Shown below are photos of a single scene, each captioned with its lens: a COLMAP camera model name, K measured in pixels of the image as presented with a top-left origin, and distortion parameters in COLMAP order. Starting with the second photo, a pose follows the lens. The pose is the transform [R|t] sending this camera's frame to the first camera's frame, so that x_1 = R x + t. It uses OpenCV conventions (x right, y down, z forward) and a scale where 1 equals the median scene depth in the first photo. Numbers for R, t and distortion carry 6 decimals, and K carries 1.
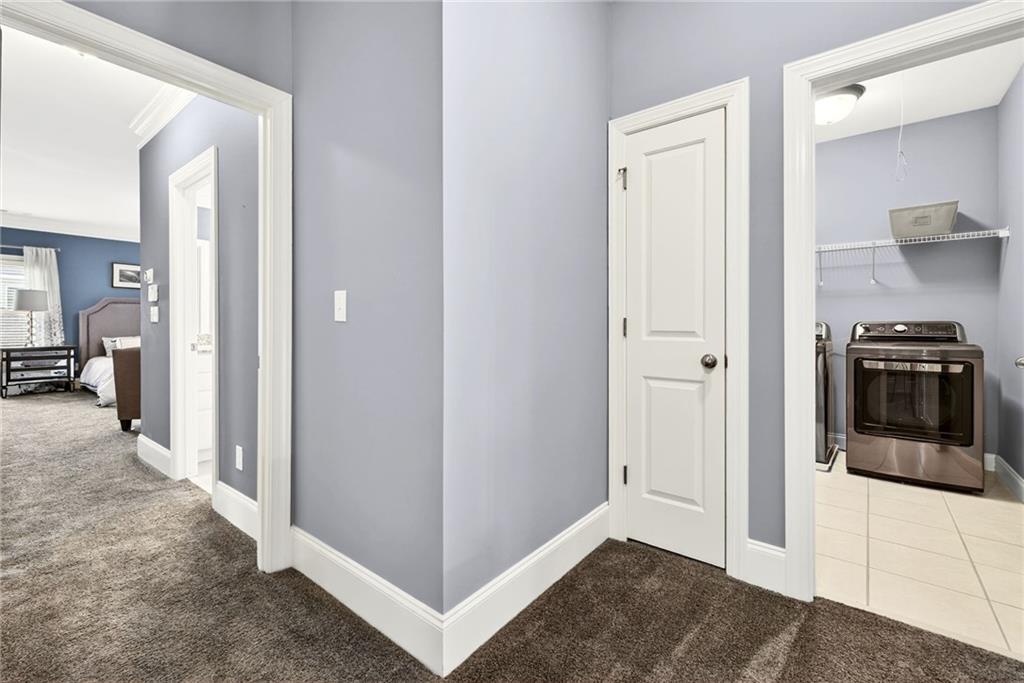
lens RADIAL K [[430.8, 0, 509.0], [0, 430.8, 323.6], [0, 0, 1]] dist [0.000995, 0.000044]
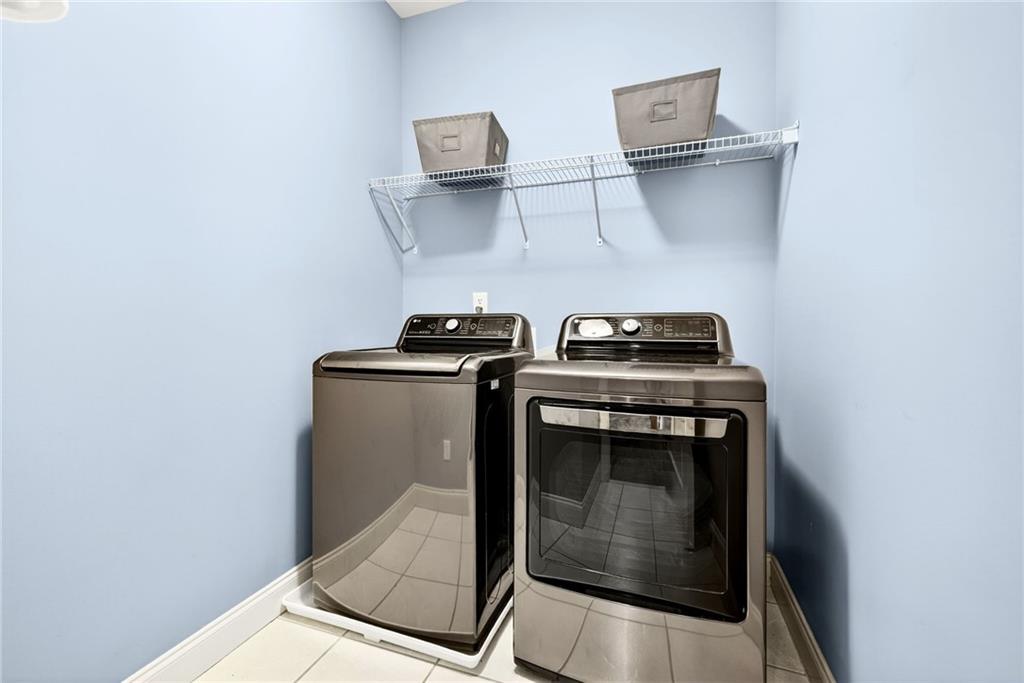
lens RADIAL K [[430.8, 0, 509.0], [0, 430.8, 323.6], [0, 0, 1]] dist [0.000995, 0.000044]
pose [[0.940918, -0.002874, 0.338622, 0.628214], [0.001583, 0.999990, 0.004088, 0.005592], [-0.338631, -0.003311, 0.940913, 0.598058]]
